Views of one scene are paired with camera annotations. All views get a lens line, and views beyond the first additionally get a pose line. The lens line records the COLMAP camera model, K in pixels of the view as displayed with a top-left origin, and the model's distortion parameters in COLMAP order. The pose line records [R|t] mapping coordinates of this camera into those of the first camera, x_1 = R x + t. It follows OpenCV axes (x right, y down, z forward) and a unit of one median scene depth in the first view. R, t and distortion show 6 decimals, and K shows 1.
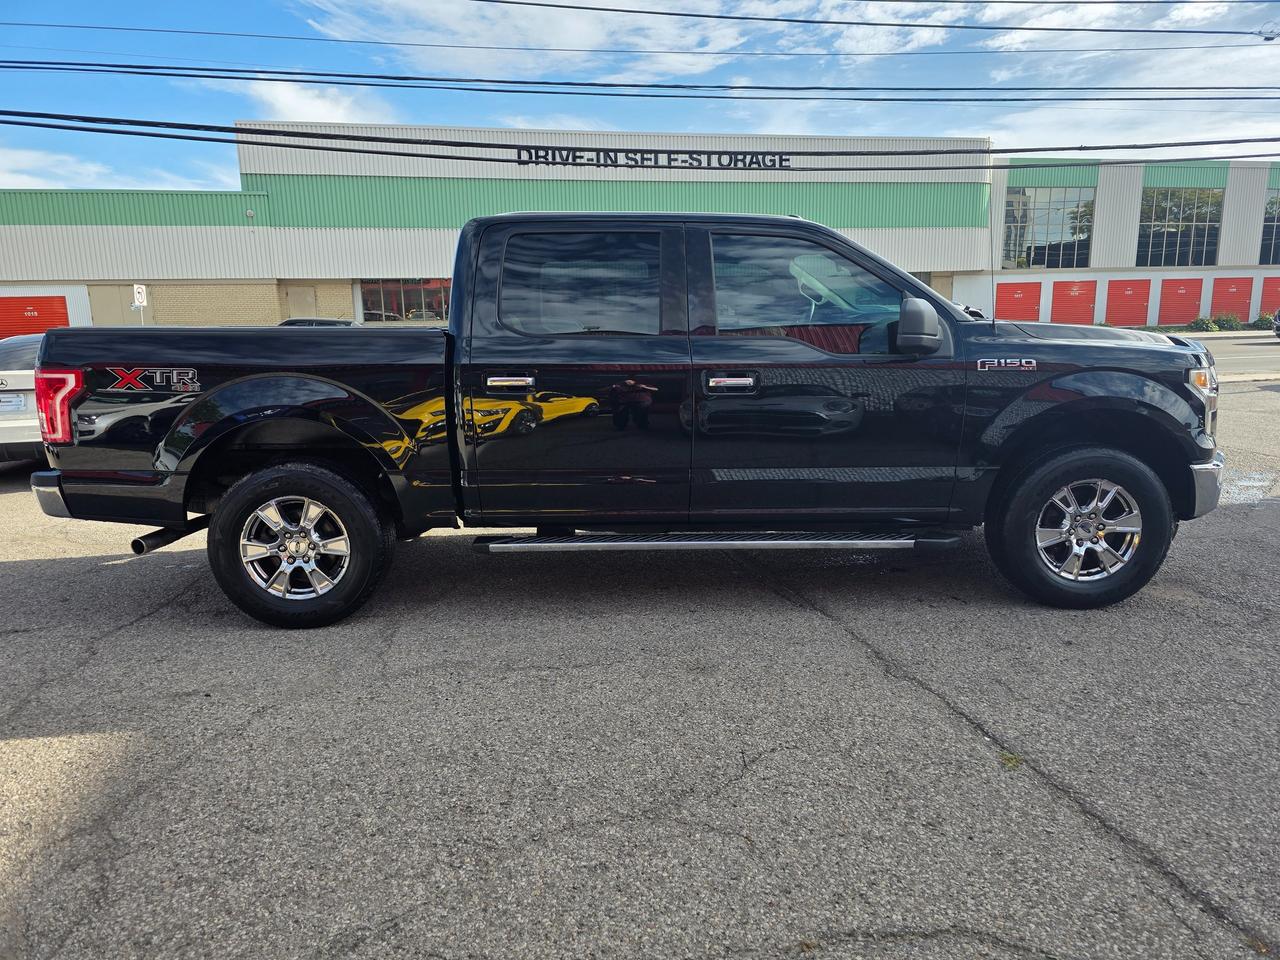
lens RADIAL K [[889.2, 0, 639.9], [0, 889.2, 458.9], [0, 0, 1]] dist [0.064707, -0.083144]
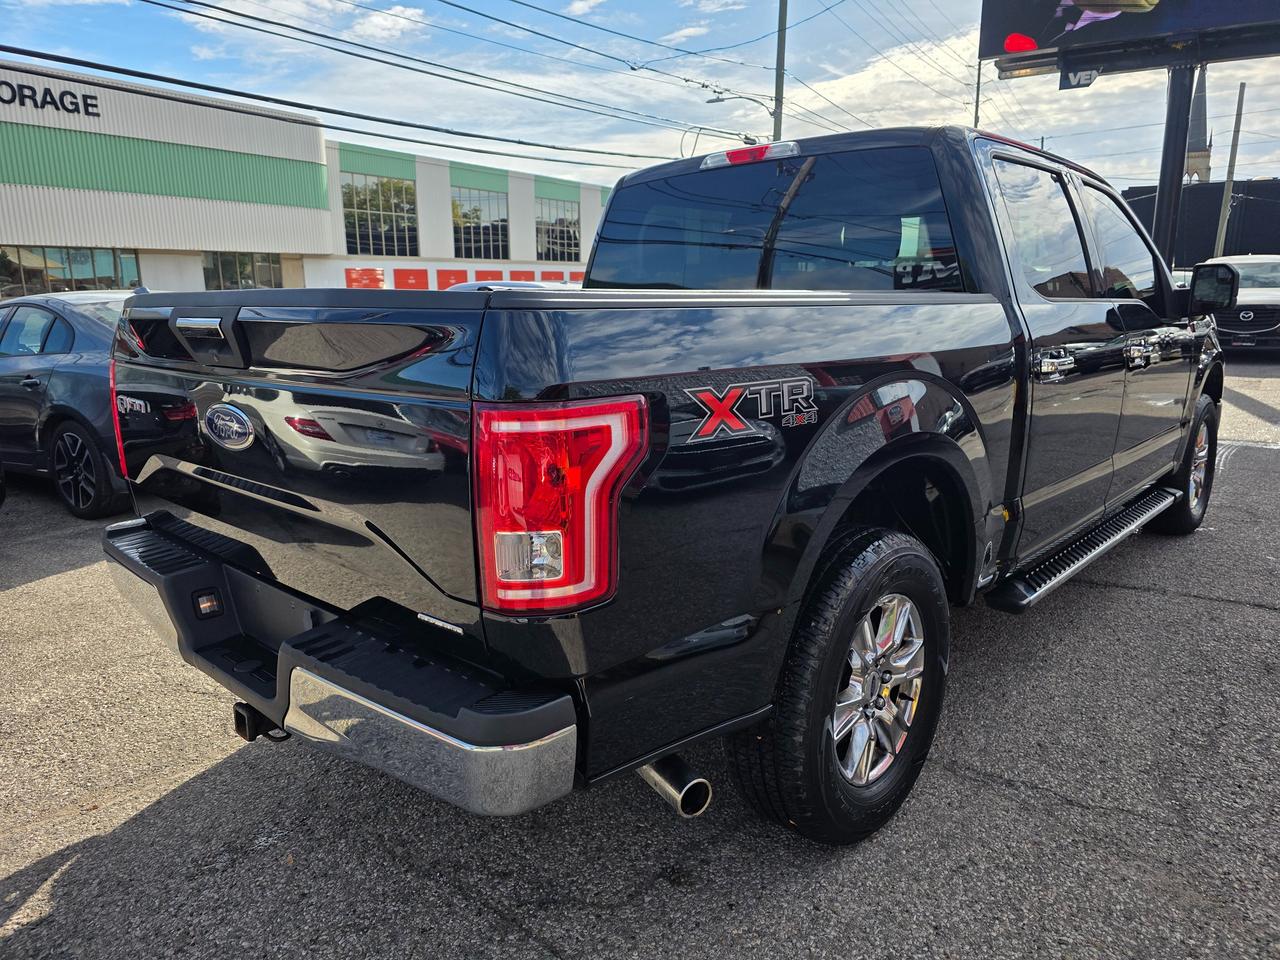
lens RADIAL K [[878.1, 0, 642.6], [0, 878.1, 453.5], [0, 0, 1]] dist [0.062413, -0.066409]
pose [[0.681186, -0.120923, 0.722055, -0.957698], [0.113486, 0.991784, 0.059032, -0.104882], [-0.723261, 0.041731, 0.689312, 0.800548]]
